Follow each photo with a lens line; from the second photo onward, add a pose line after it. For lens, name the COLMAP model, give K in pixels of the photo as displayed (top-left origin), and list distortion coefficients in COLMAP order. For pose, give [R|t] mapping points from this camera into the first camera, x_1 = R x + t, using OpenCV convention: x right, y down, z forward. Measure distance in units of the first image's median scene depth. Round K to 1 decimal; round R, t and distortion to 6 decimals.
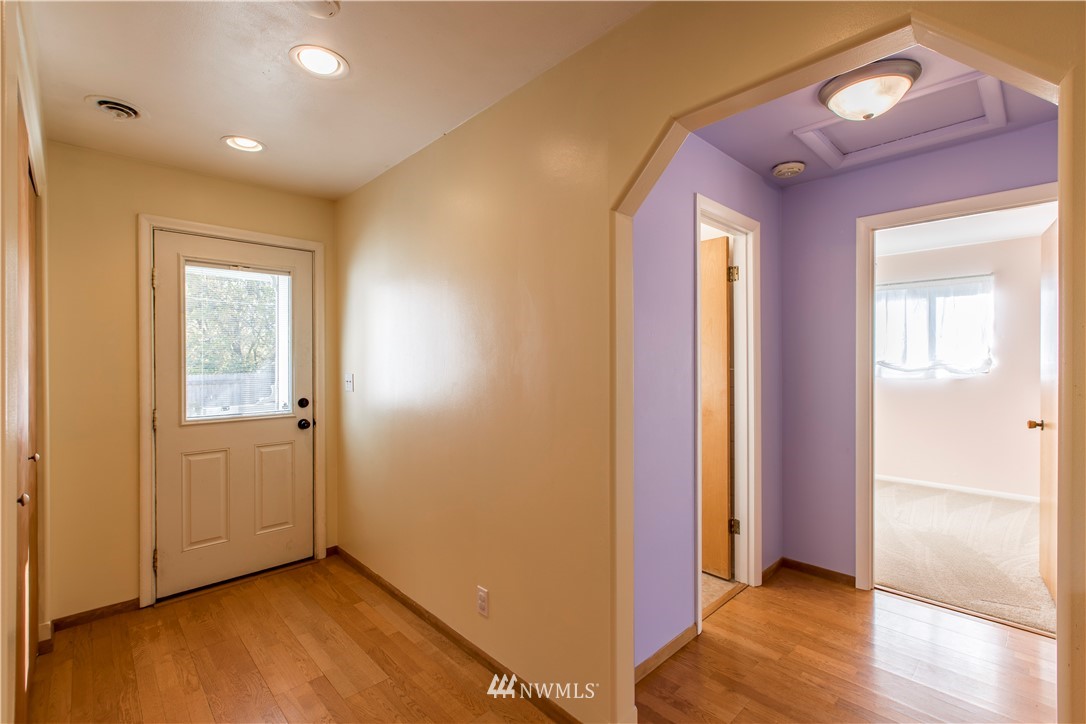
lens RADIAL K [[493.1, 0, 544.2], [0, 493.1, 364.9], [0, 0, 1]] dist [-0.000153, -0.000054]
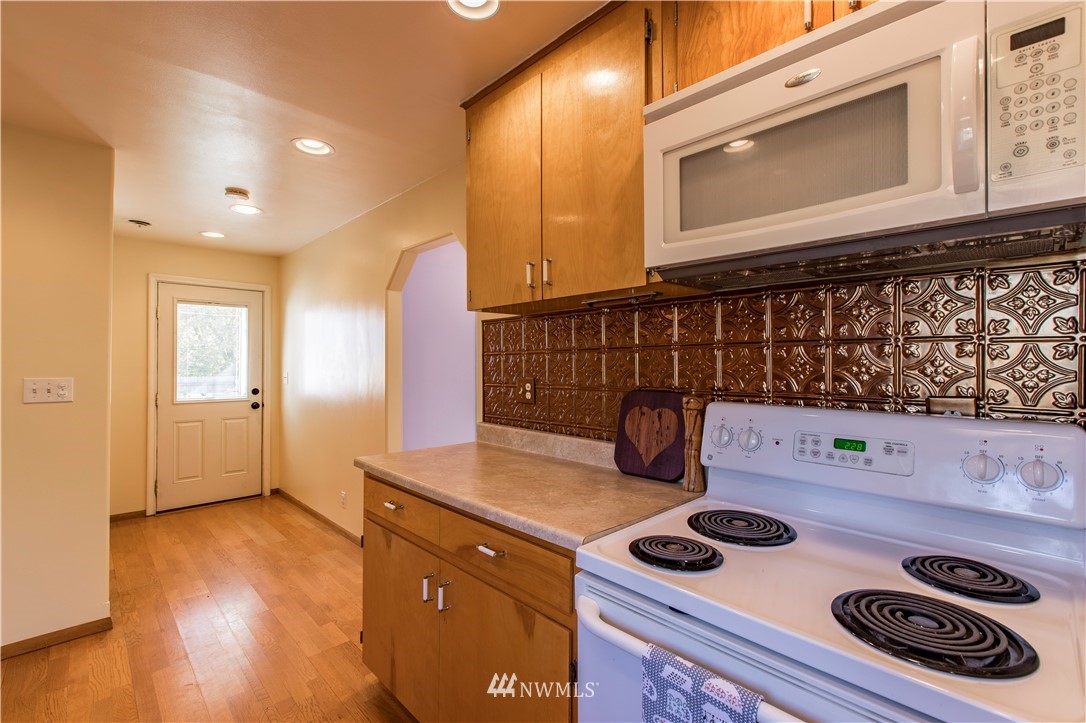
lens RADIAL K [[484.4, 0, 543.0], [0, 484.4, 361.5], [0, 0, 1]] dist [-0.000719, -0.000111]
pose [[0.999943, 0.000776, 0.010604, 0.441458], [-0.000601, 0.999864, -0.016470, 0.010202], [-0.010615, 0.016462, 0.999808, -0.580129]]
